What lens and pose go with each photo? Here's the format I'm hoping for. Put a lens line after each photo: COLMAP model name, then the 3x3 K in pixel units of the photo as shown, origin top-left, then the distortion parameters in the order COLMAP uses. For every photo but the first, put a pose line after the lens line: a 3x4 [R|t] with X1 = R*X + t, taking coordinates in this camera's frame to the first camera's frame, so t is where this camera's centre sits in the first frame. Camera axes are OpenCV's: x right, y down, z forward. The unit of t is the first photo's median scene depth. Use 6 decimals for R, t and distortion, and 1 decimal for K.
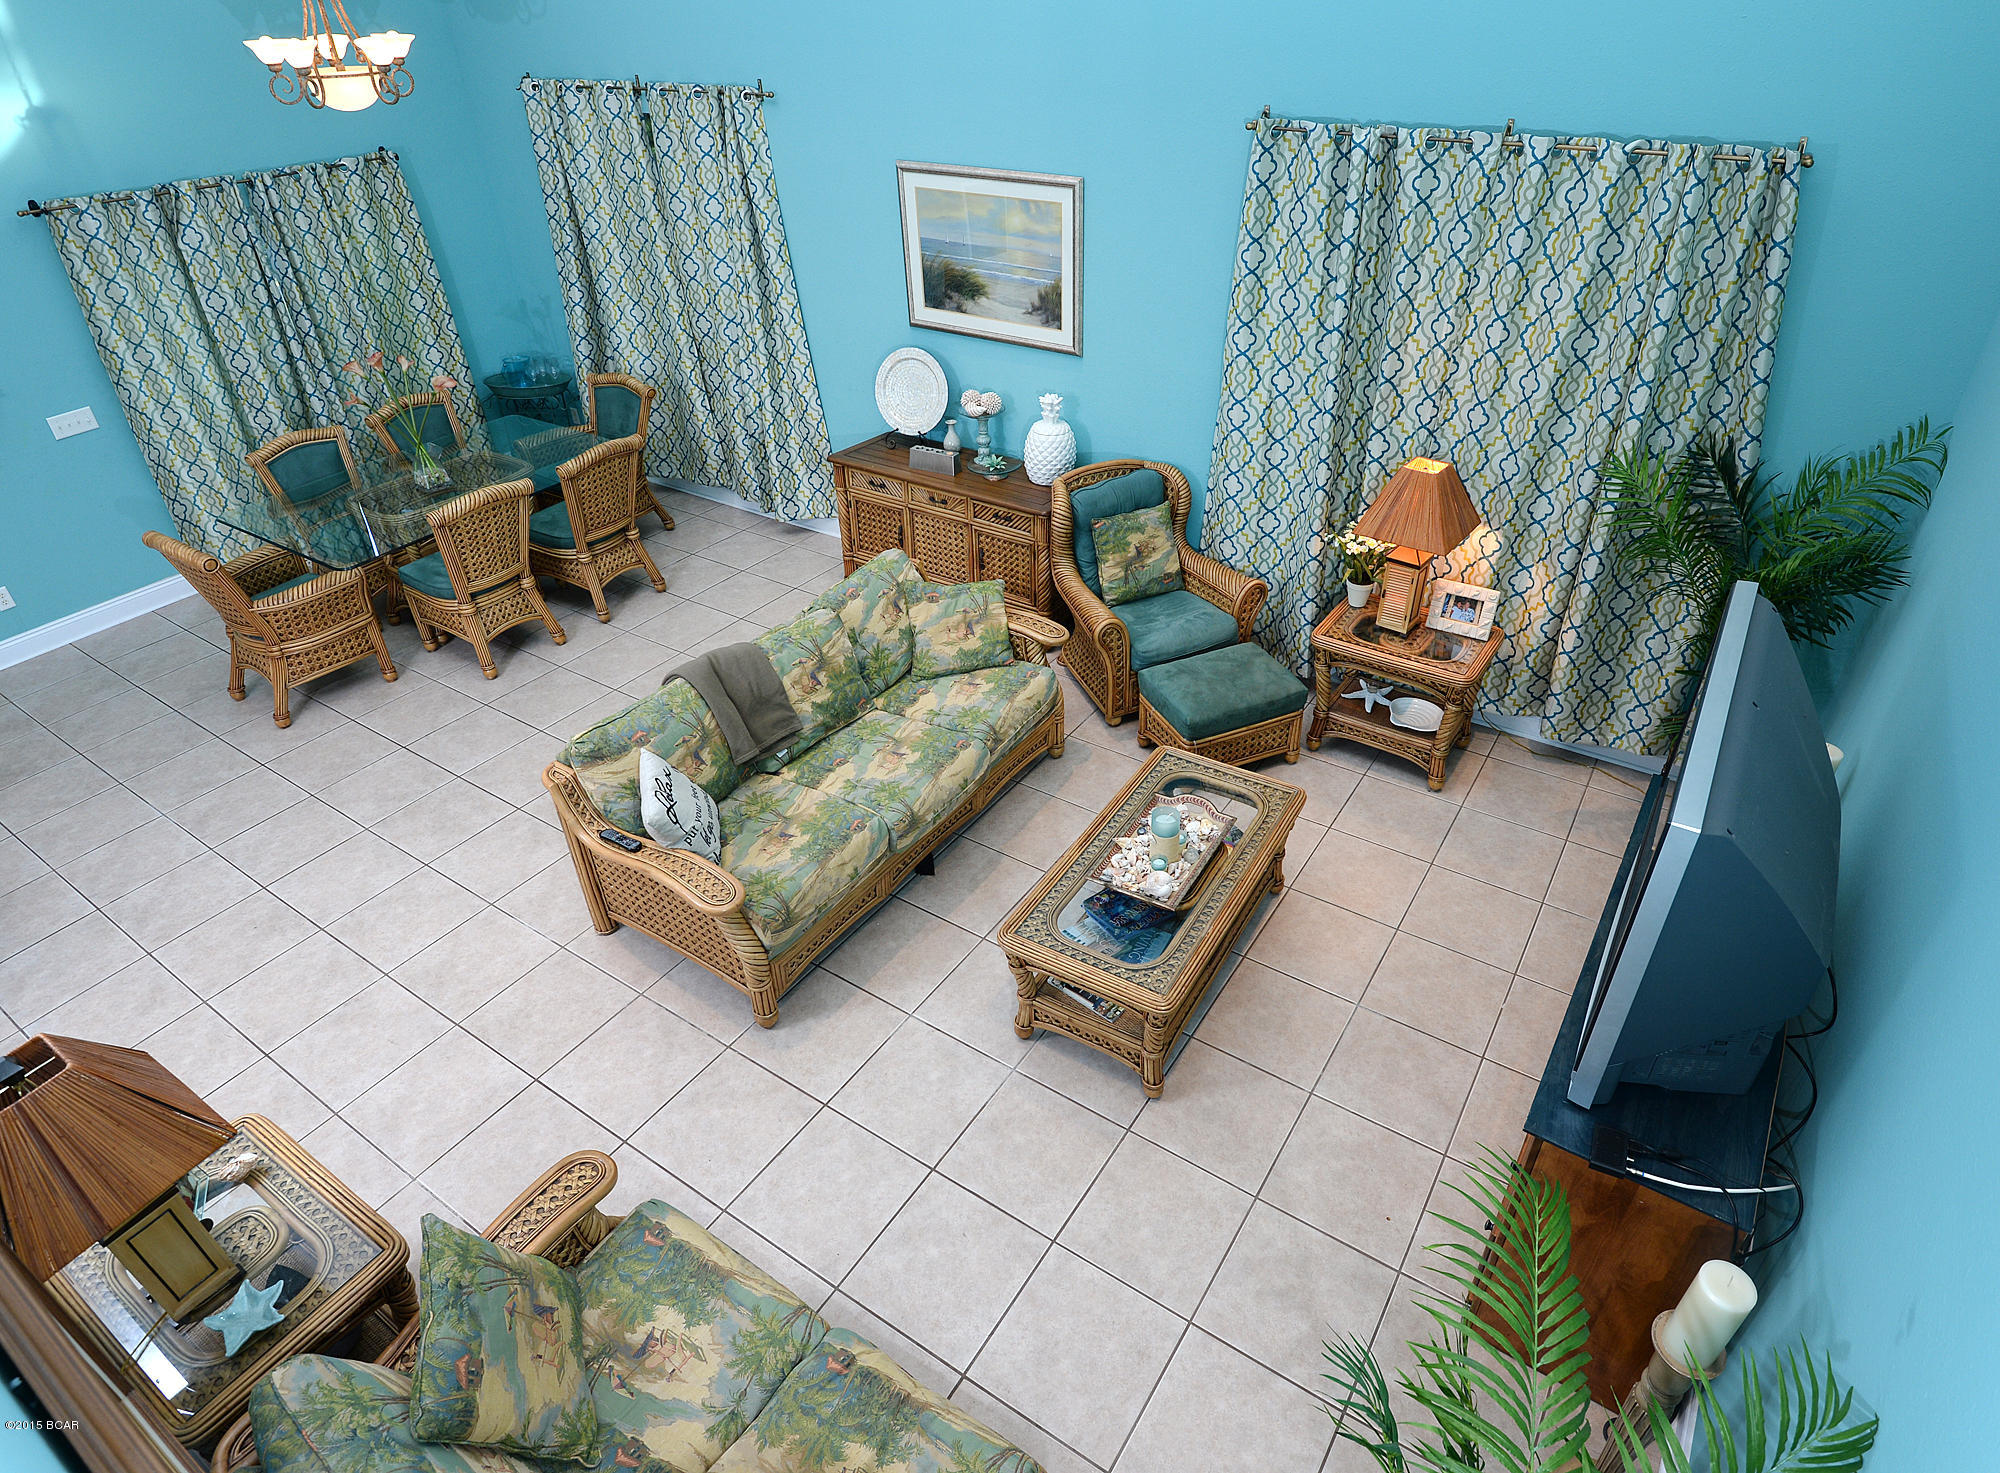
lens RADIAL K [[1087.6, 0, 1018.5], [0, 1087.6, 750.2], [0, 0, 1]] dist [-0.013241, -0.010107]
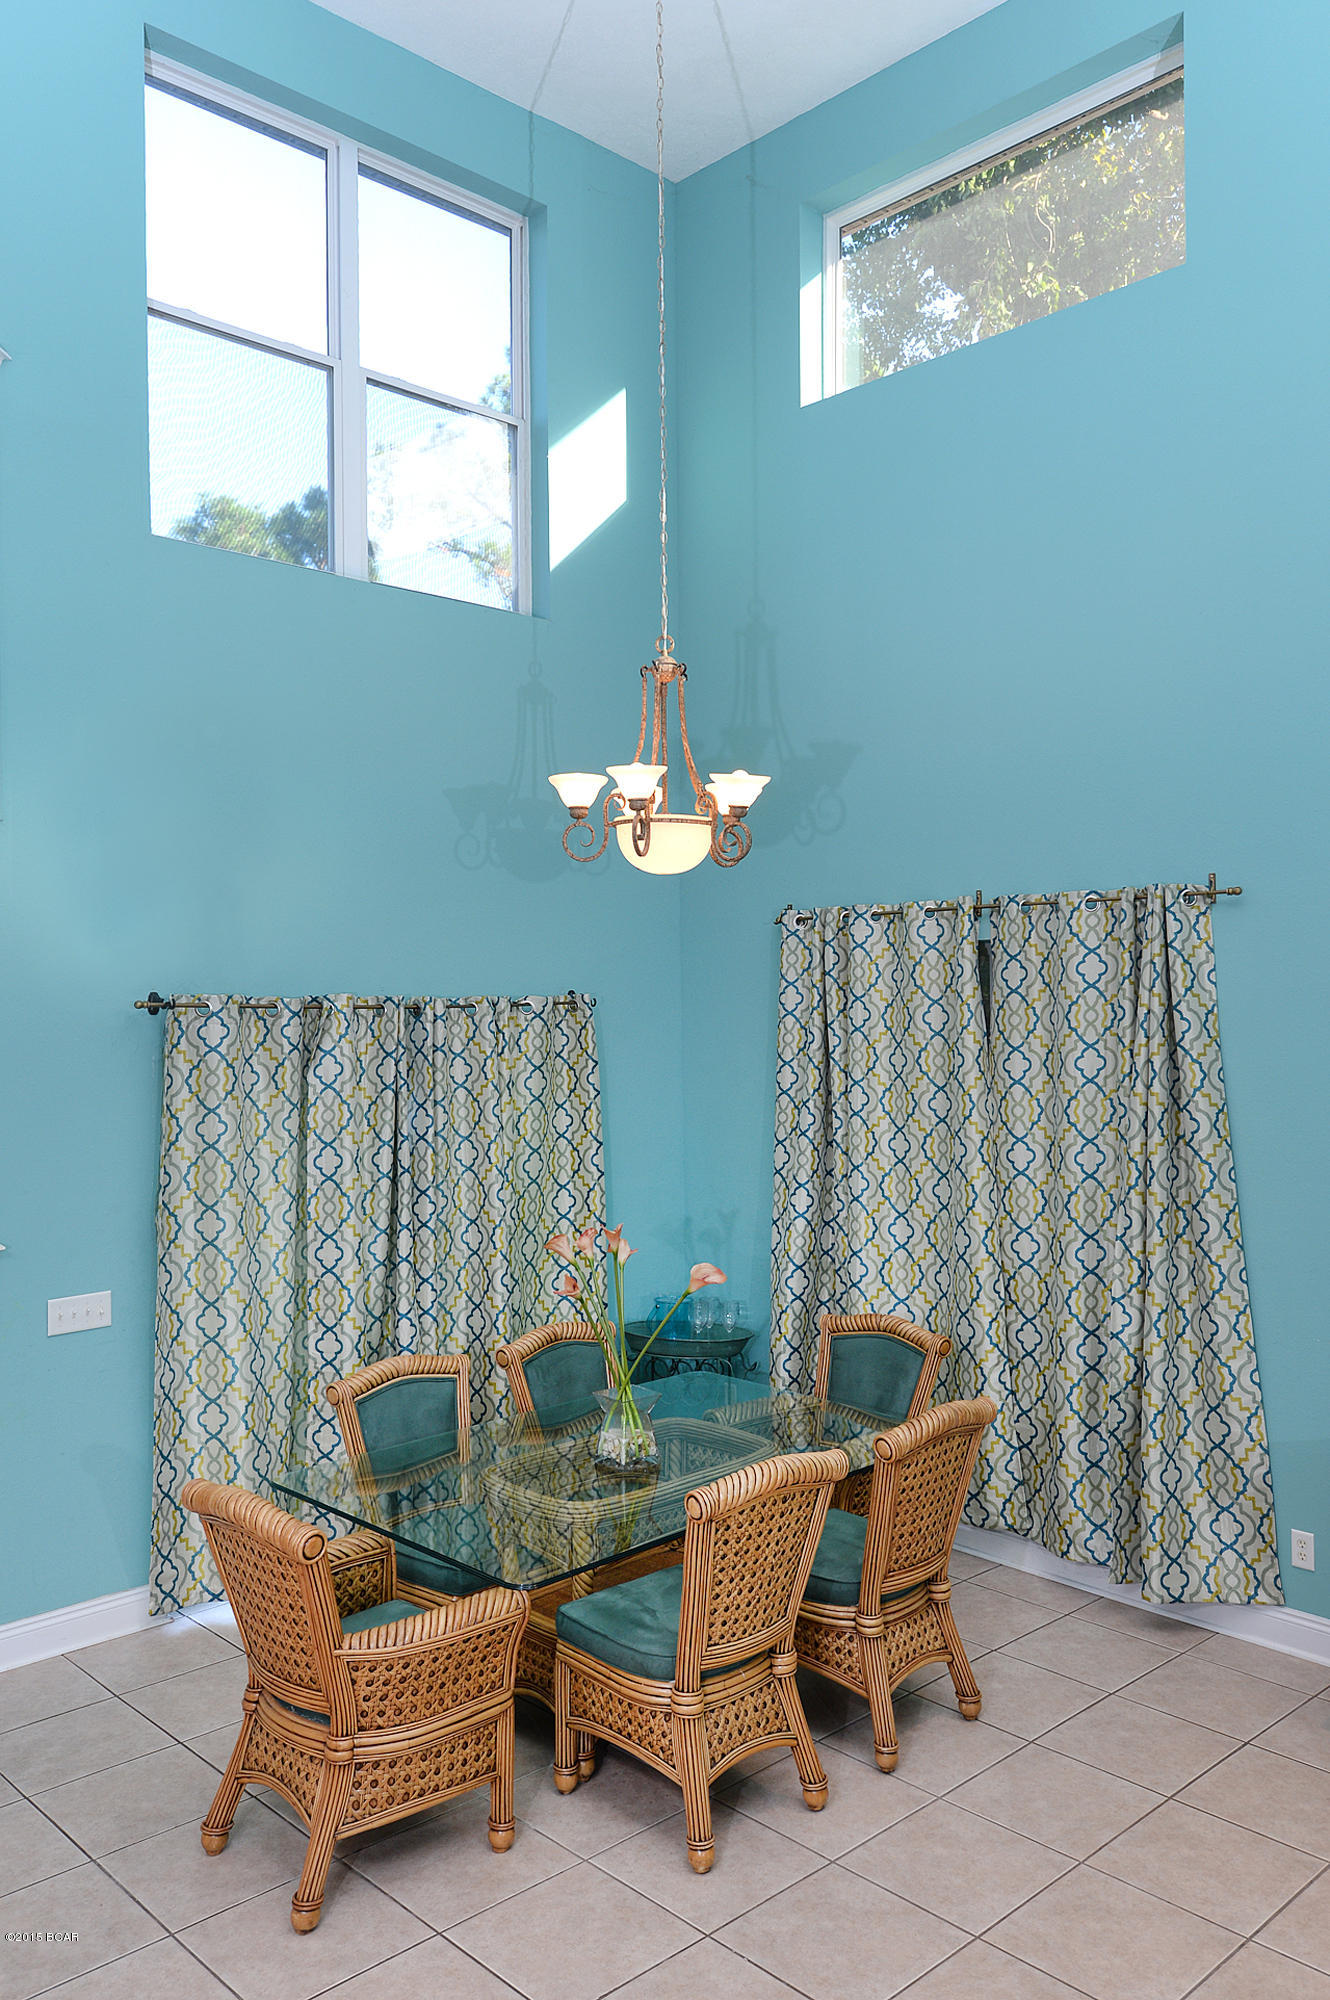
lens RADIAL K [[1548.8, 0, 675.6], [0, 1548.8, 1003.7], [0, 0, 1]] dist [0.015320, -0.017983]
pose [[0.971794, -0.003157, -0.235809, -0.313824], [-0.133547, 0.816769, -0.561297, 0.005650], [0.194374, 0.576957, 0.793309, 0.231360]]
